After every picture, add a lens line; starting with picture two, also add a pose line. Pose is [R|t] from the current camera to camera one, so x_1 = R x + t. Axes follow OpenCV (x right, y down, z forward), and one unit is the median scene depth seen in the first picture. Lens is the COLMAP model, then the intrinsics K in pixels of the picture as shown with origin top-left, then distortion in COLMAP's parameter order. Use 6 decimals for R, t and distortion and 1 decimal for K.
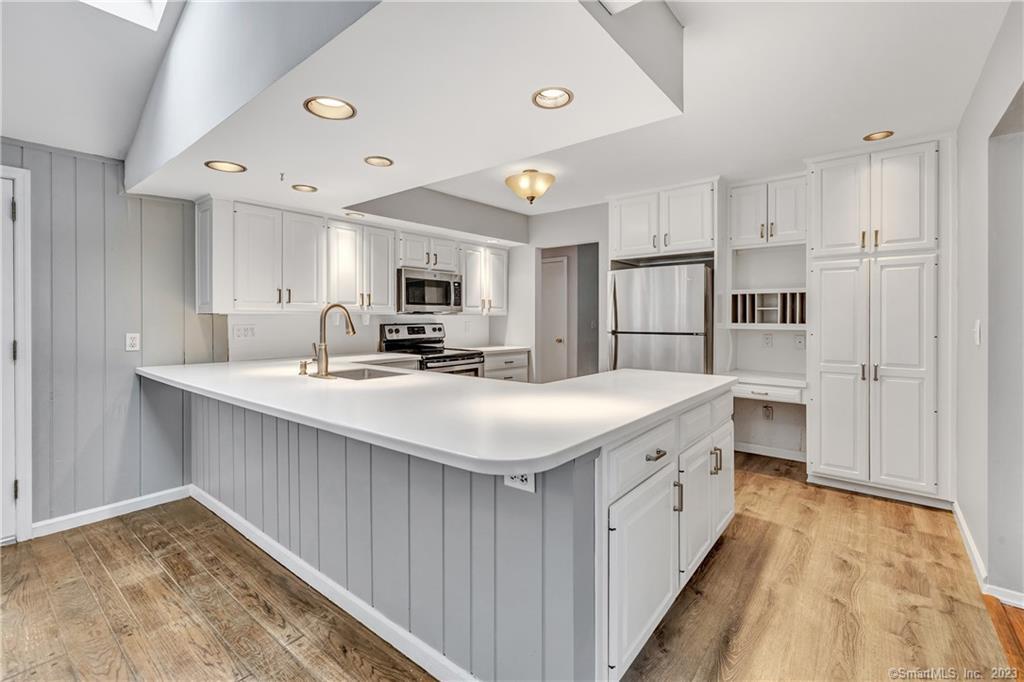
lens RADIAL K [[440.9, 0, 514.3], [0, 440.9, 322.1], [0, 0, 1]] dist [0.009384, -0.000577]
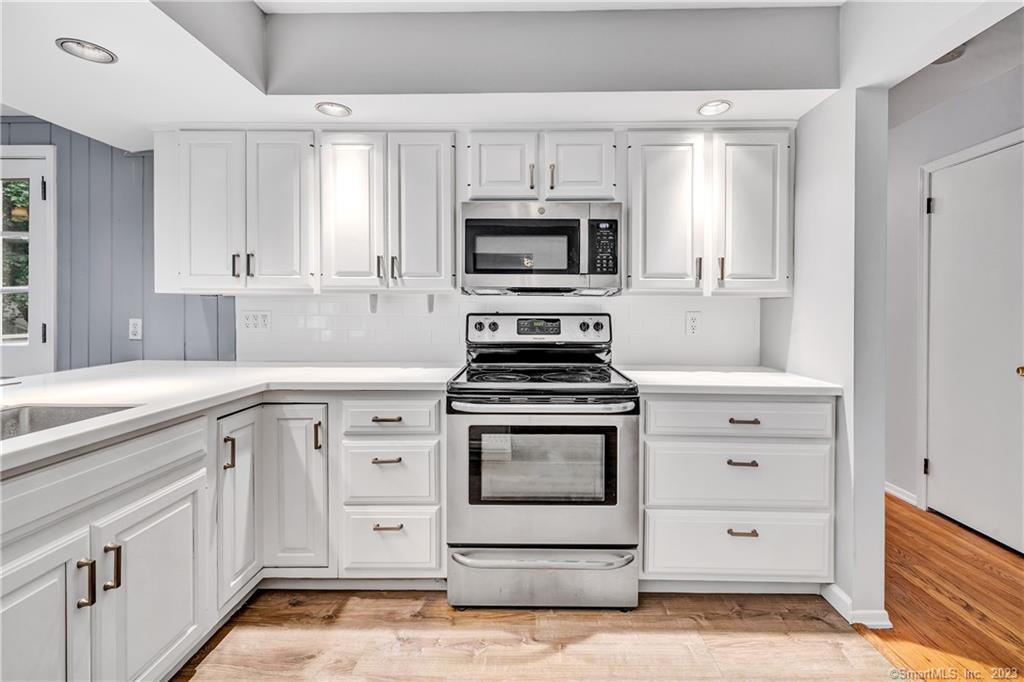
lens RADIAL K [[464.4, 0, 508.6], [0, 464.4, 311.8], [0, 0, 1]] dist [0.000833, 0.001448]
pose [[0.609411, 0.012335, -0.792759, 0.228885], [-0.009992, 0.999919, 0.007877, -0.002272], [0.792792, 0.003121, 0.609485, 0.812287]]
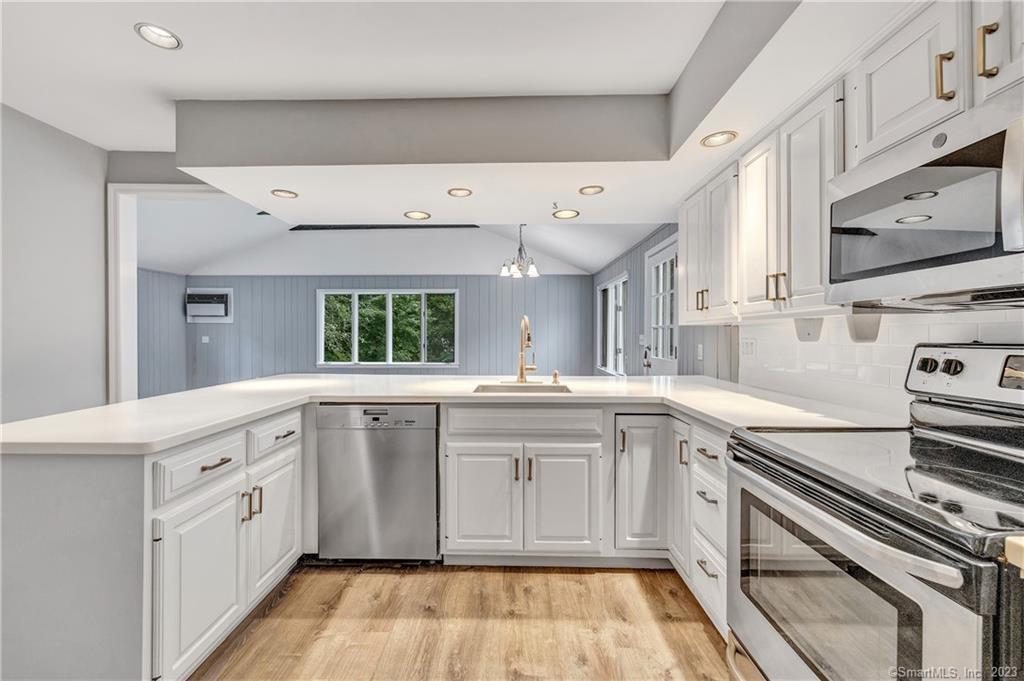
lens RADIAL K [[440.9, 0, 509.6], [0, 440.9, 334.9], [0, 0, 1]] dist [0.009384, -0.000577]
pose [[-0.794744, 0.003685, -0.606934, 0.187349], [0.001862, 0.999992, 0.003634, -0.003397], [0.606942, 0.001758, -0.794744, 1.257574]]
